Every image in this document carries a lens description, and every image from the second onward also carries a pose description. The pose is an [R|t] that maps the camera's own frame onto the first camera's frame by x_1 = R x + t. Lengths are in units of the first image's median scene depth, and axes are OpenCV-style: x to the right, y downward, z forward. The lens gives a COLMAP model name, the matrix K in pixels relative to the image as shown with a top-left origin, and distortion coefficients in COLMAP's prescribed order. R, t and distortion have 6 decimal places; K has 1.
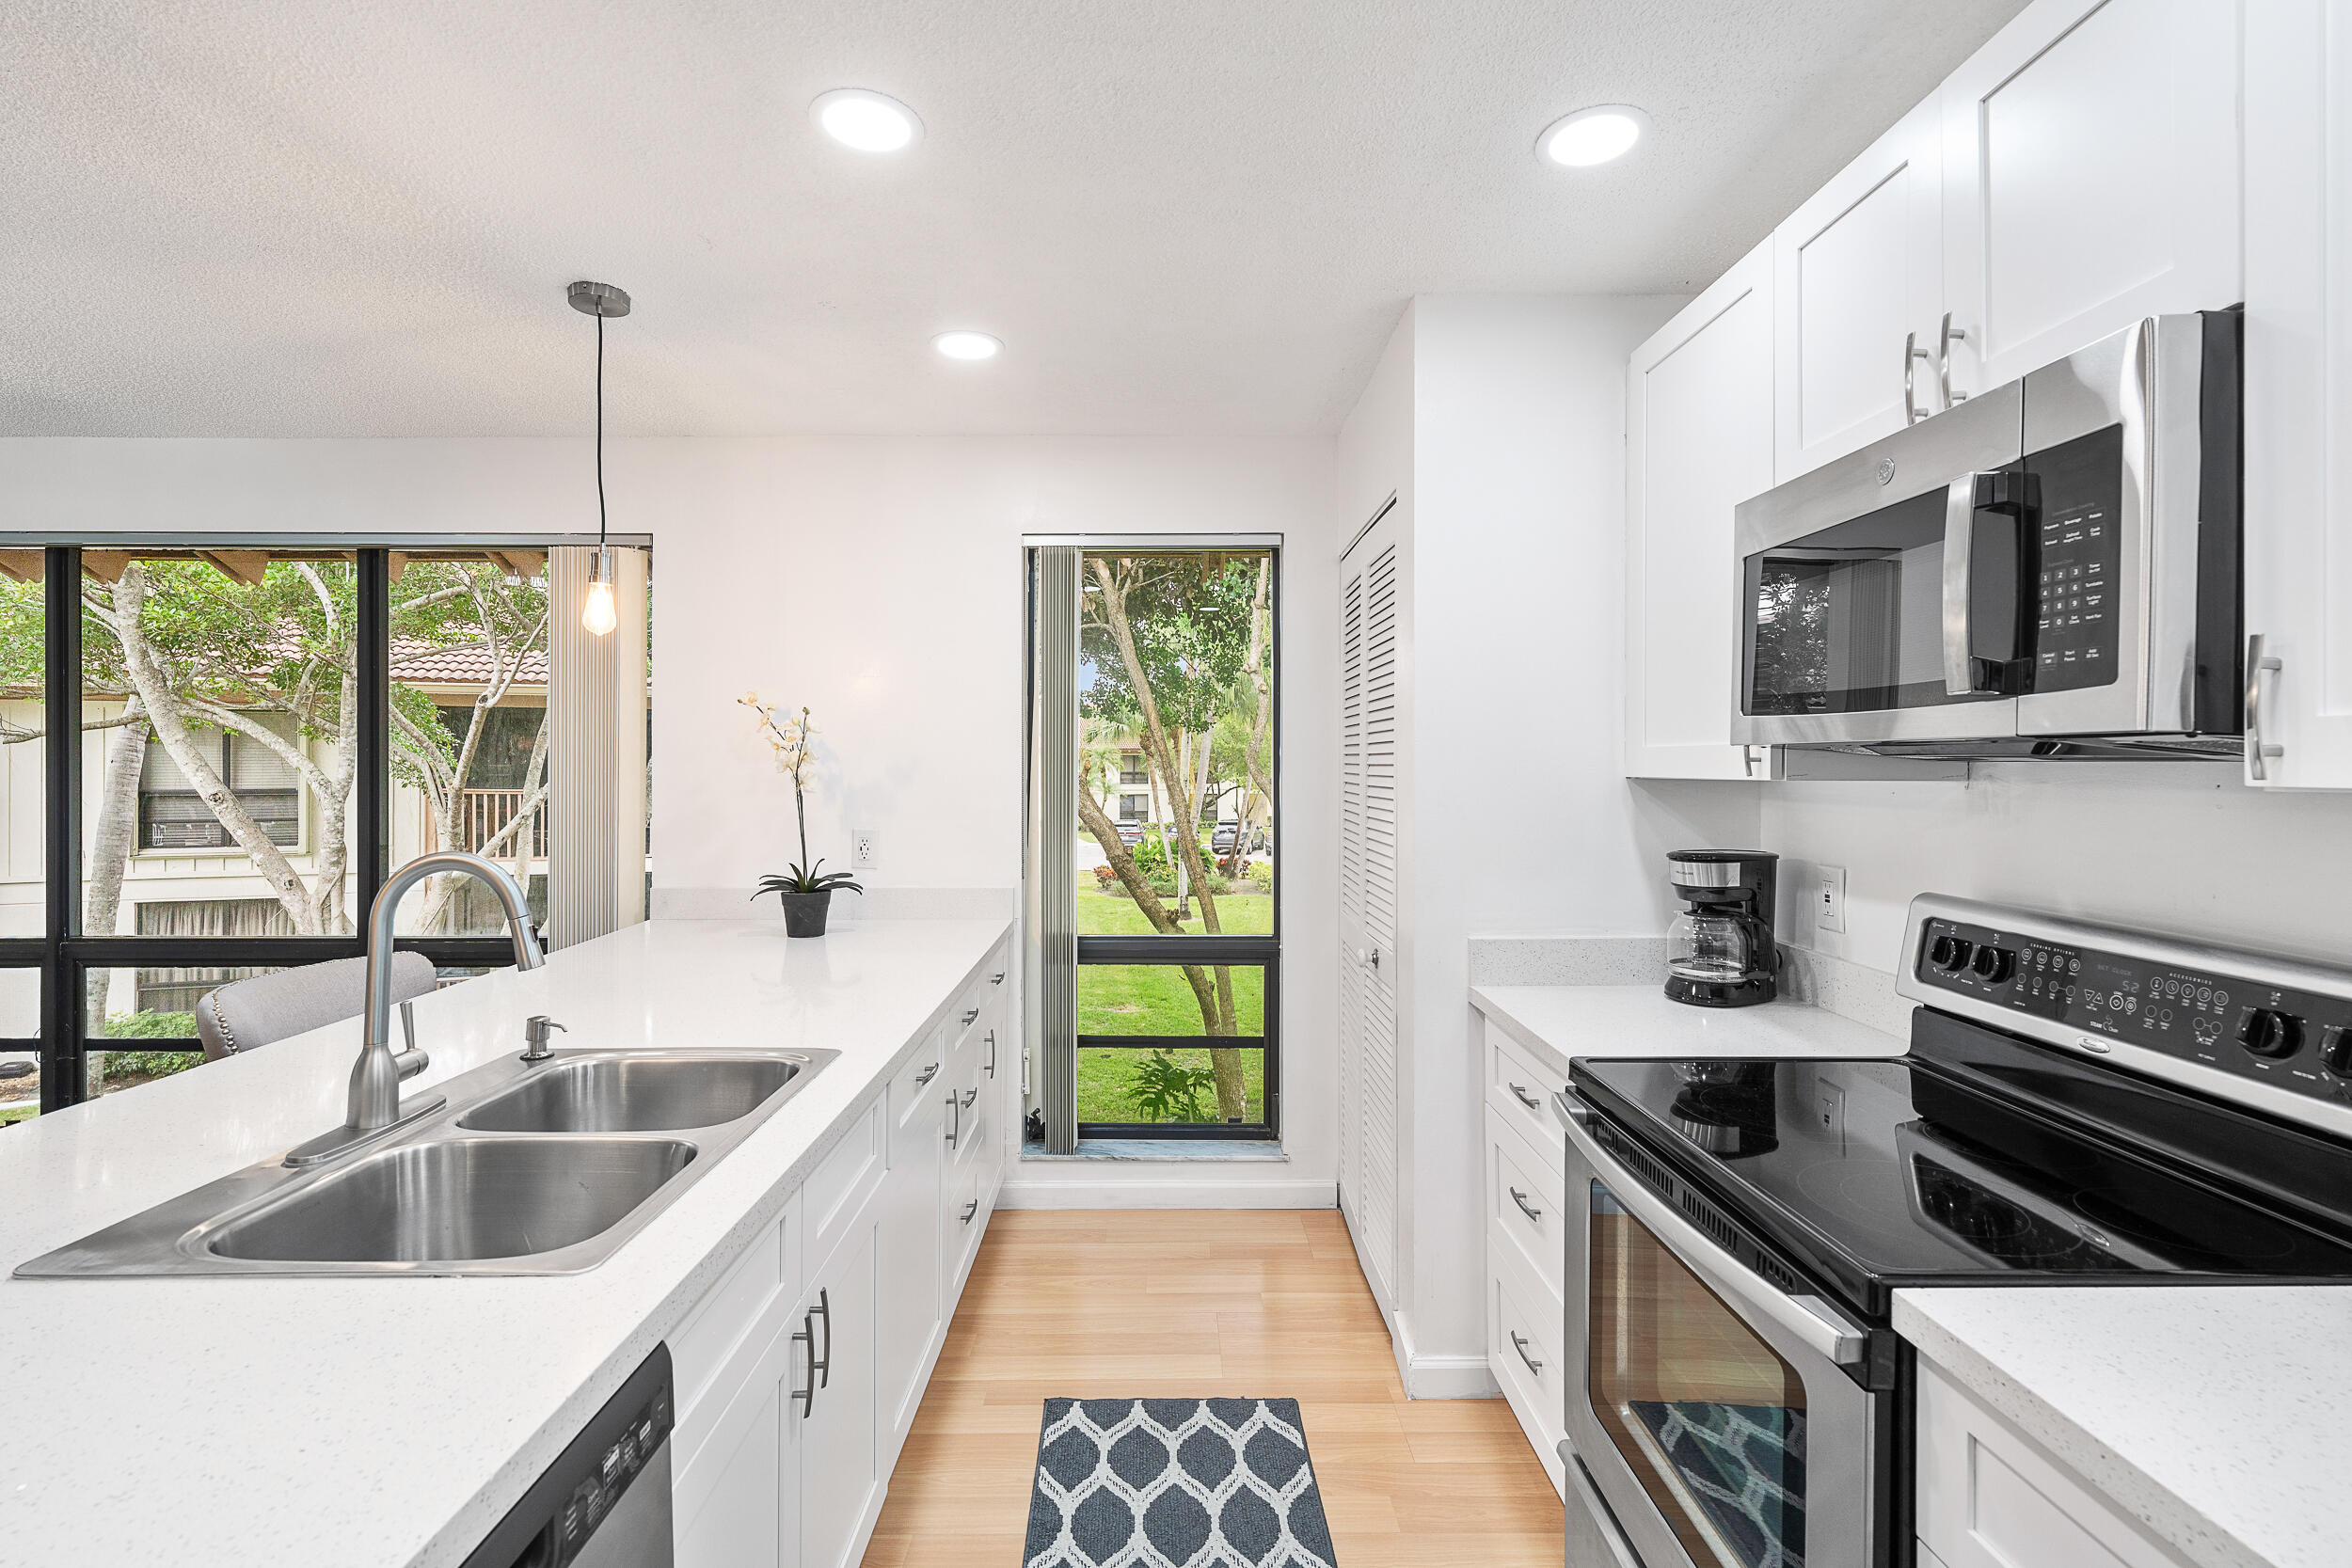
lens RADIAL K [[1044.0, 0, 1162.5], [0, 1044.0, 775.7], [0, 0, 1]] dist [-0.000206, -0.000025]
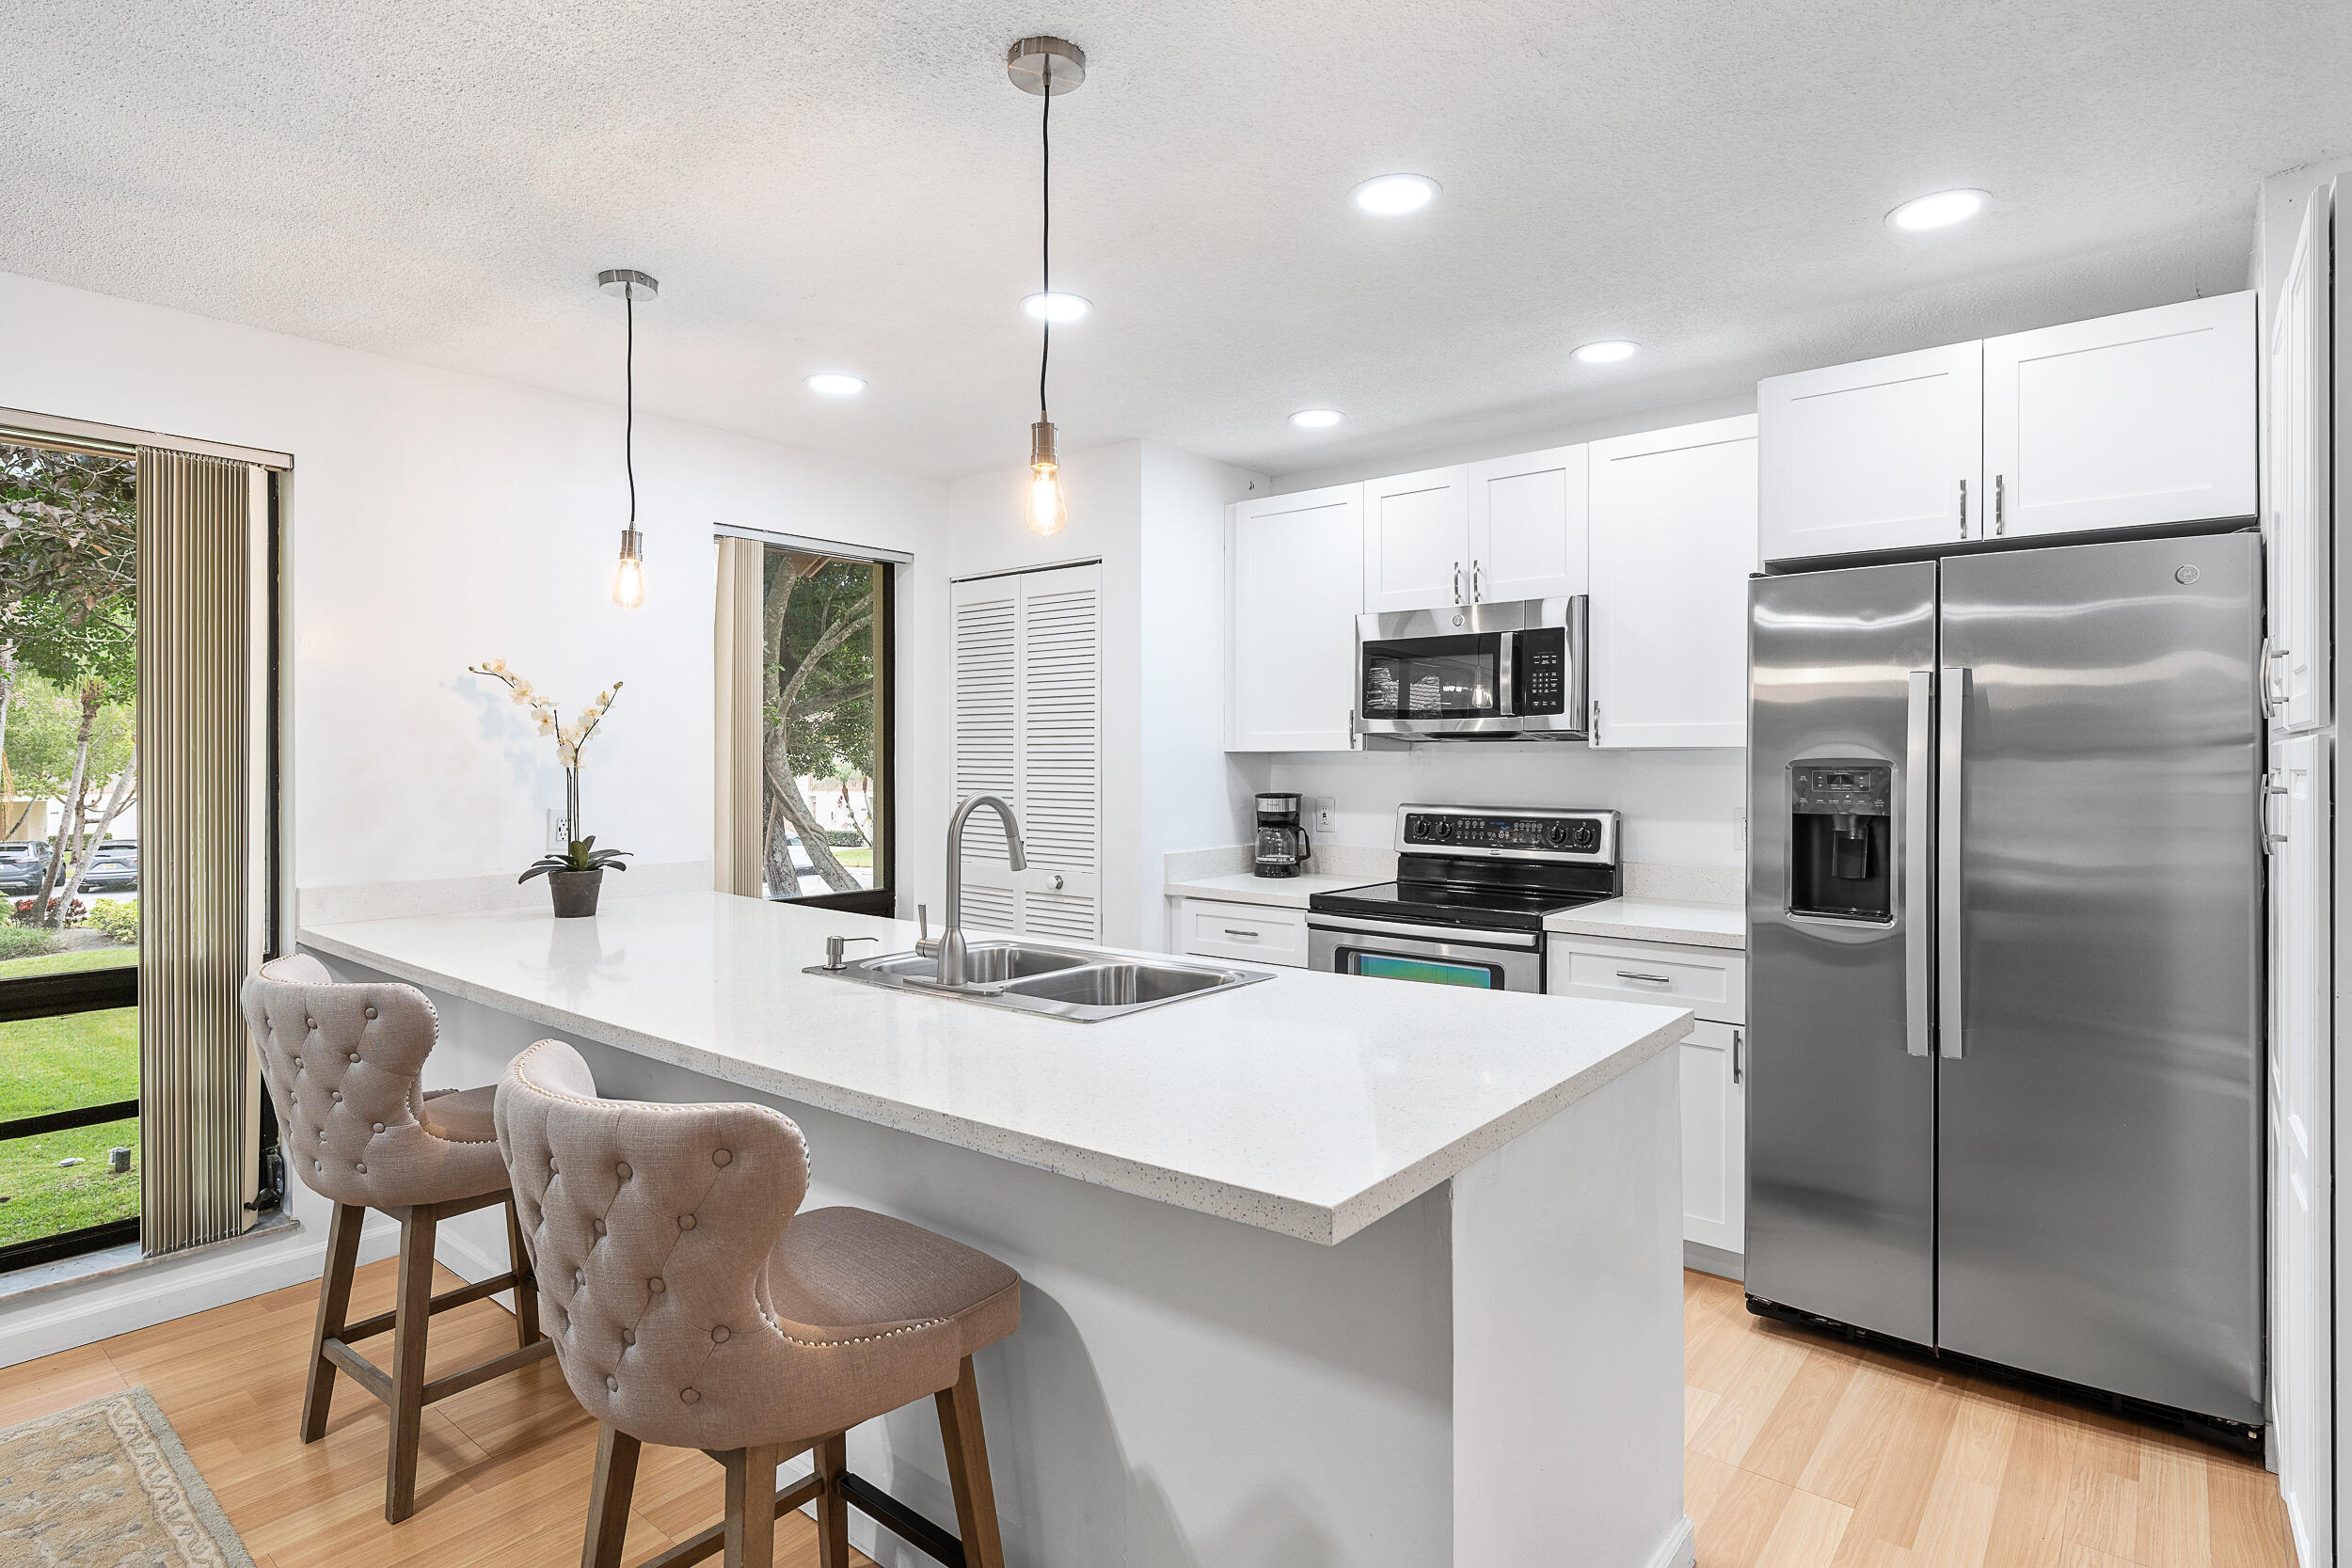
lens RADIAL K [[1143.5, 0, 1168.9], [0, 1143.5, 762.8], [0, 0, 1]] dist [-0.000034, -0.000088]
pose [[0.648512, -0.003258, 0.761198, -1.401488], [0.007835, 0.999966, -0.002395, 0.031488], [-0.761164, 0.007517, 0.648515, -0.163403]]
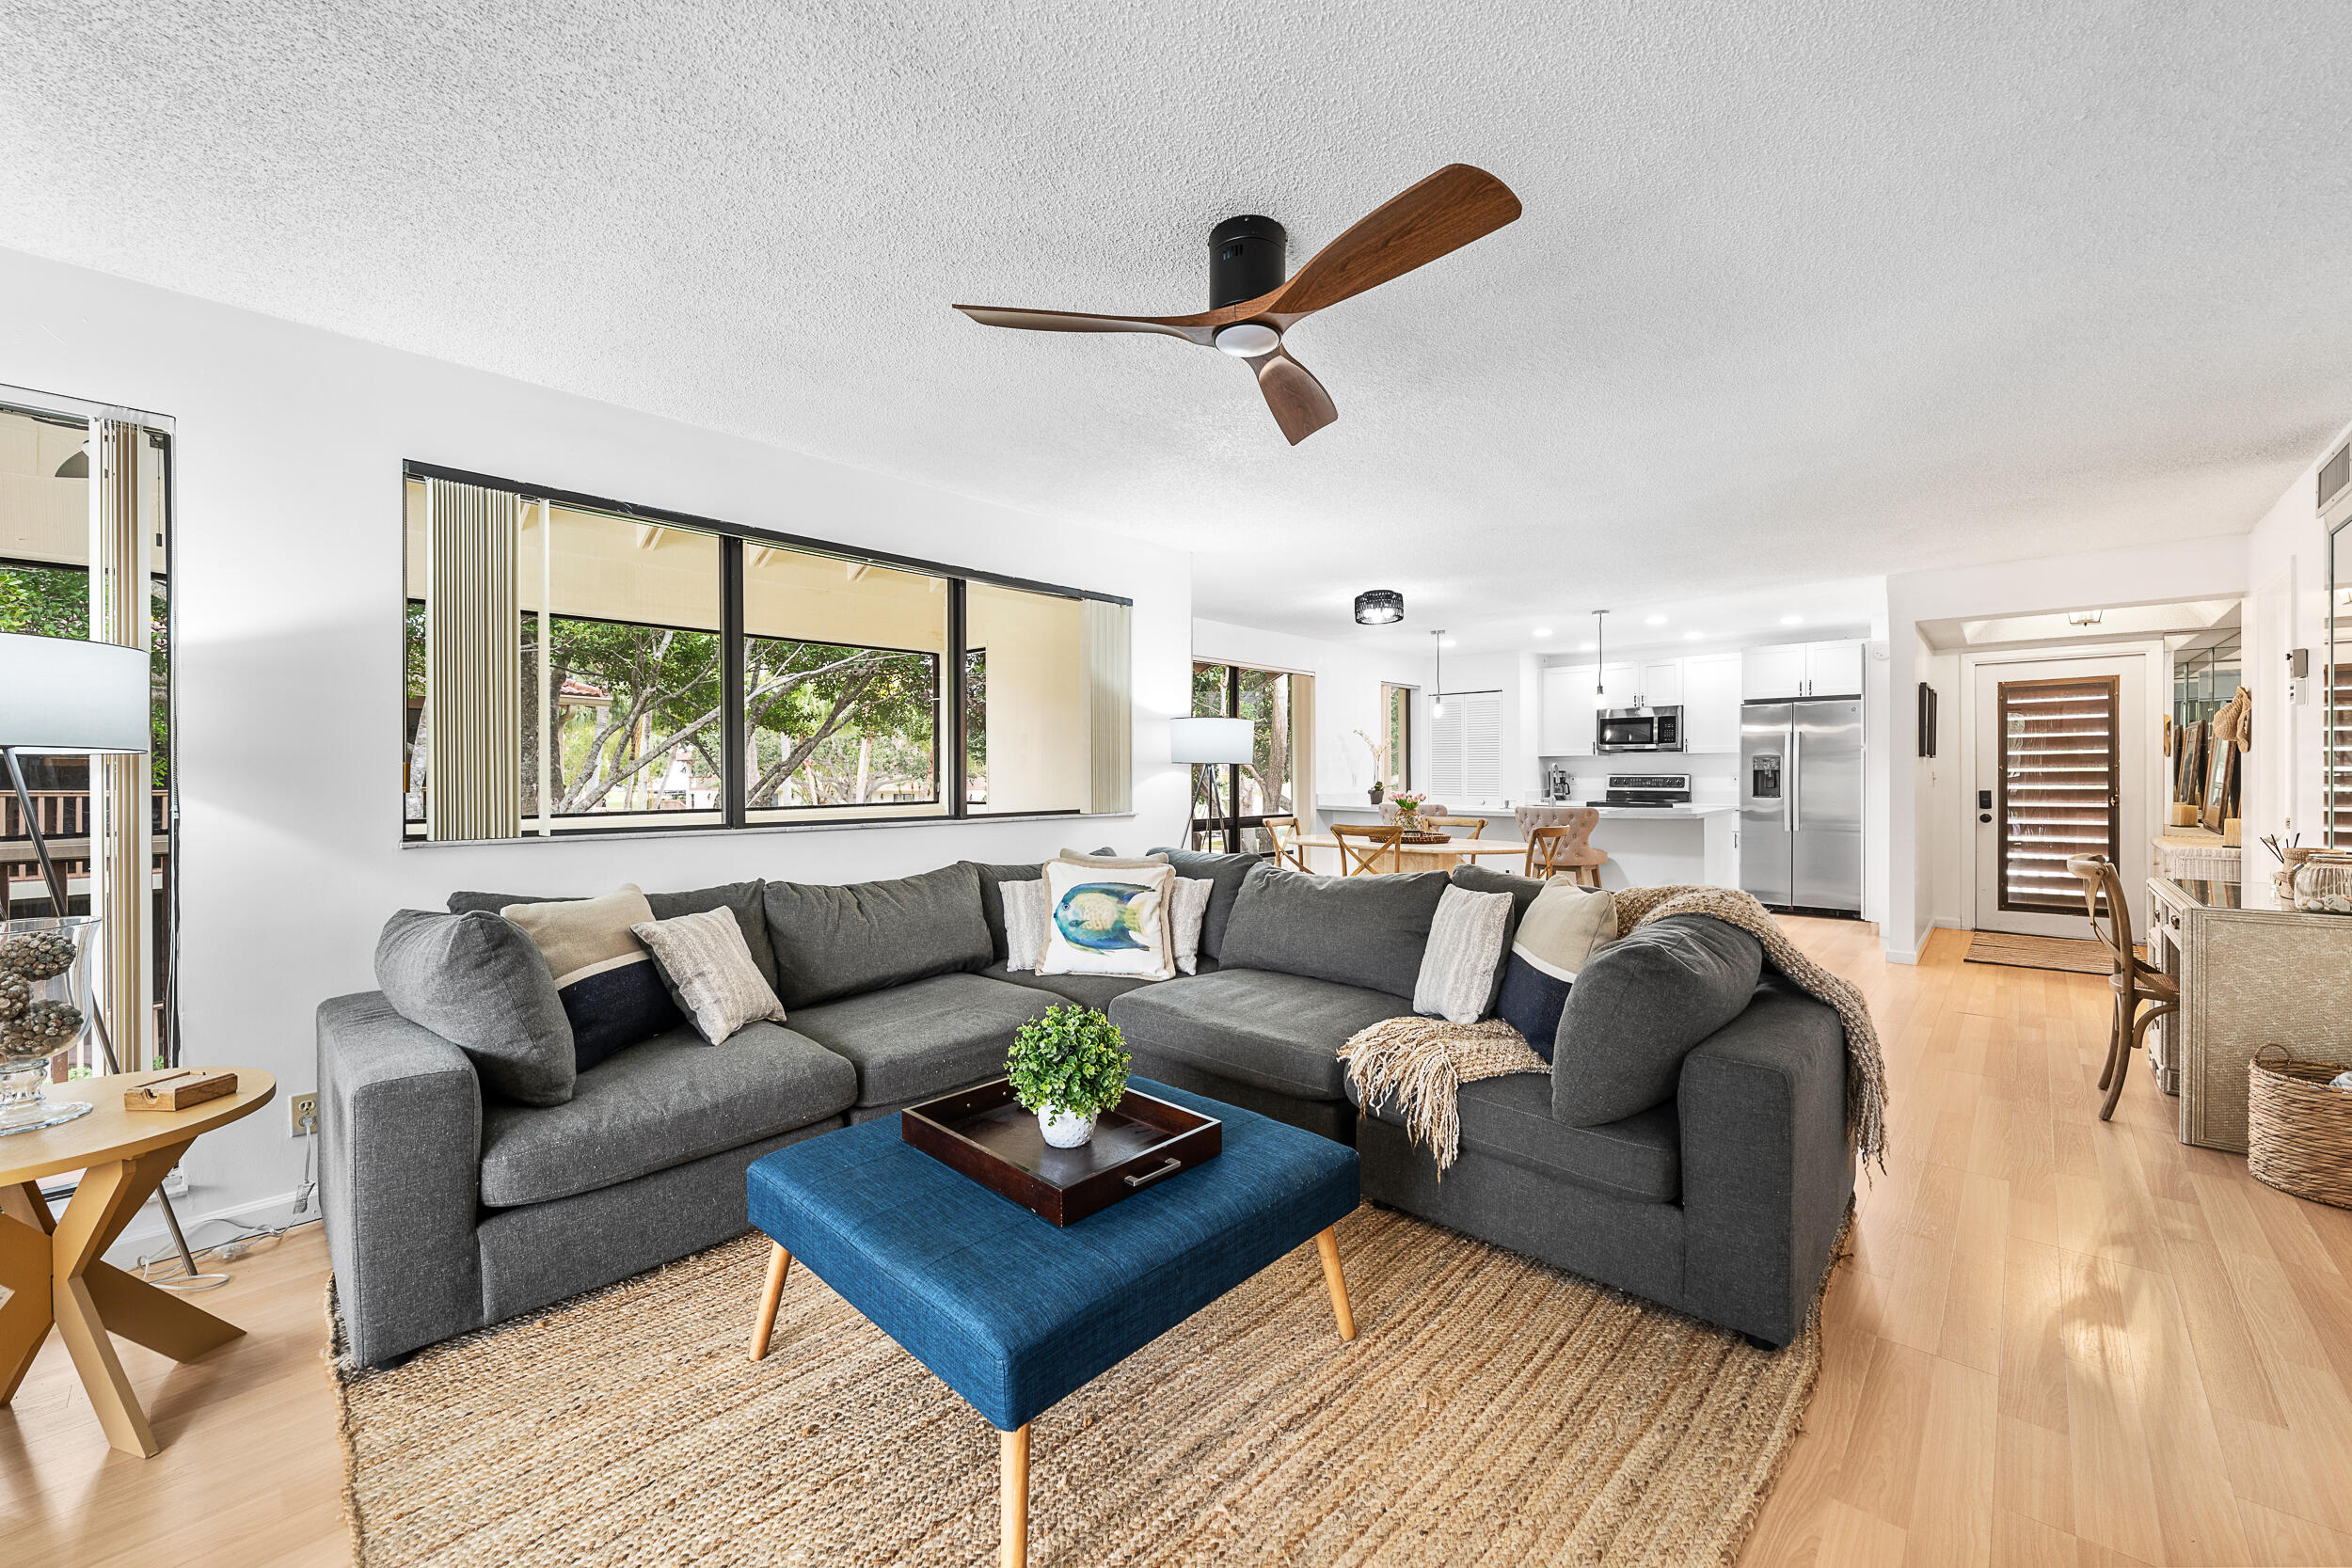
lens RADIAL K [[898.9, 0, 1175.3], [0, 898.9, 765.7], [0, 0, 1]] dist [-0.002848, -0.000128]
pose [[0.672647, 0.002253, 0.739960, -5.041043], [0.010857, 0.999858, -0.012914, 0.108073], [-0.739884, 0.016720, 0.672527, -0.699943]]
